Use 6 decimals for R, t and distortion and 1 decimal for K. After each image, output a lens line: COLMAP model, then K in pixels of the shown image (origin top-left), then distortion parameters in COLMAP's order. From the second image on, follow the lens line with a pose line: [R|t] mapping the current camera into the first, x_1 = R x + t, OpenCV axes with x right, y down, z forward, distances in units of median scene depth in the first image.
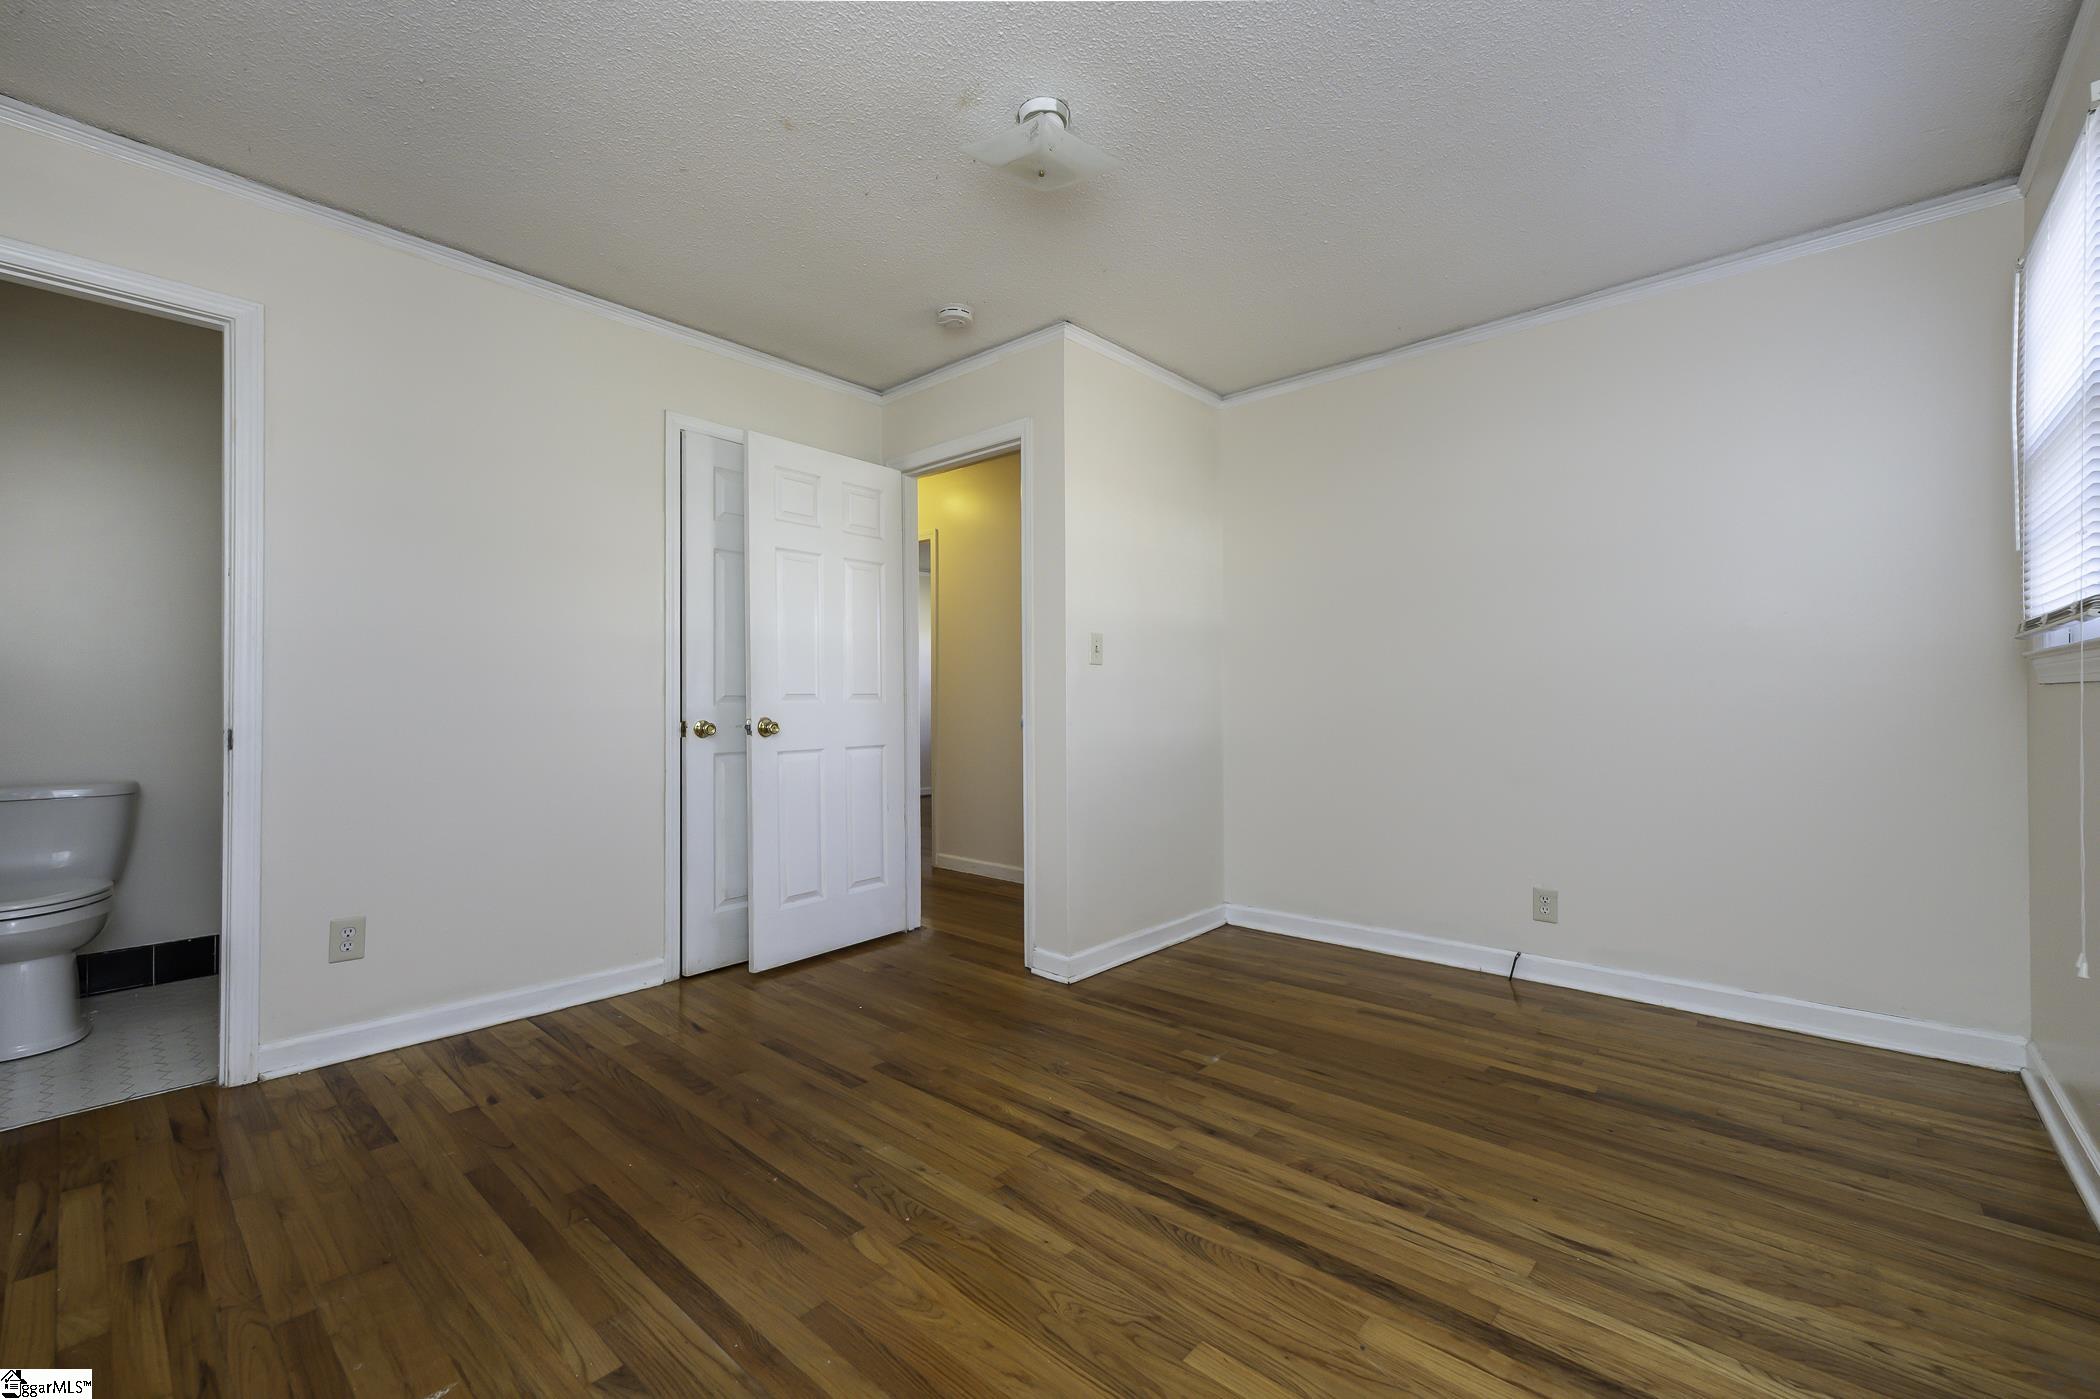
lens RADIAL K [[861.9, 0, 1050.0], [0, 861.9, 699.5], [0, 0, 1]] dist [0.014939, 0.000089]
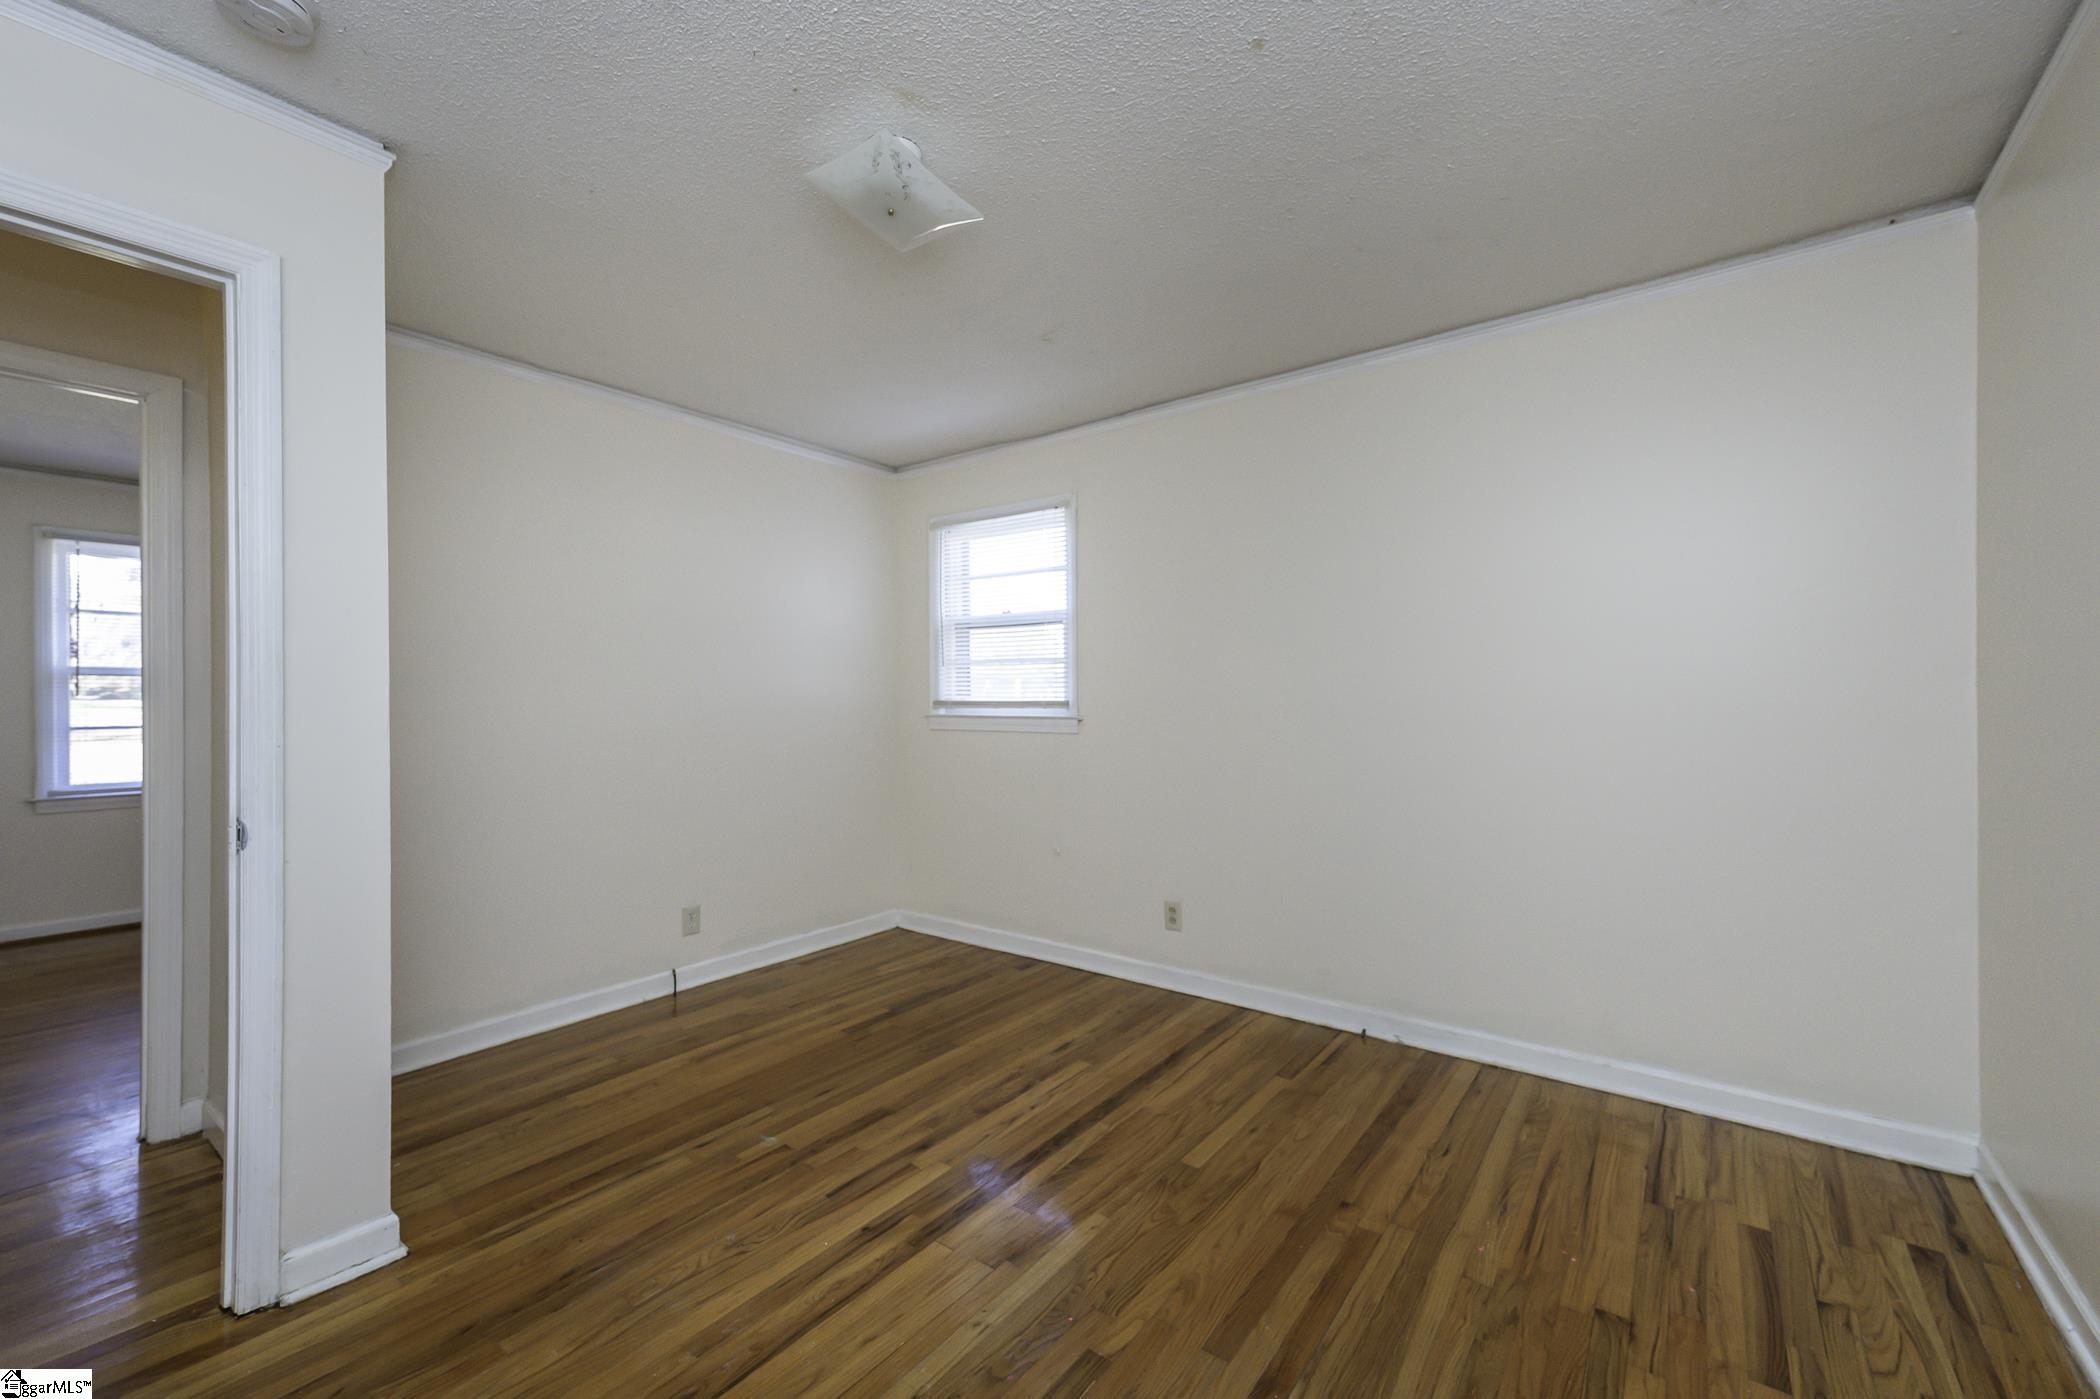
lens RADIAL K [[861.9, 0, 1050.0], [0, 861.9, 699.5], [0, 0, 1]] dist [0.014939, 0.000089]
pose [[-0.082102, 0.005332, 0.996610, -0.865783], [0.004413, 0.999978, -0.004987, -0.072857], [-0.996614, 0.003989, -0.082123, 0.832545]]
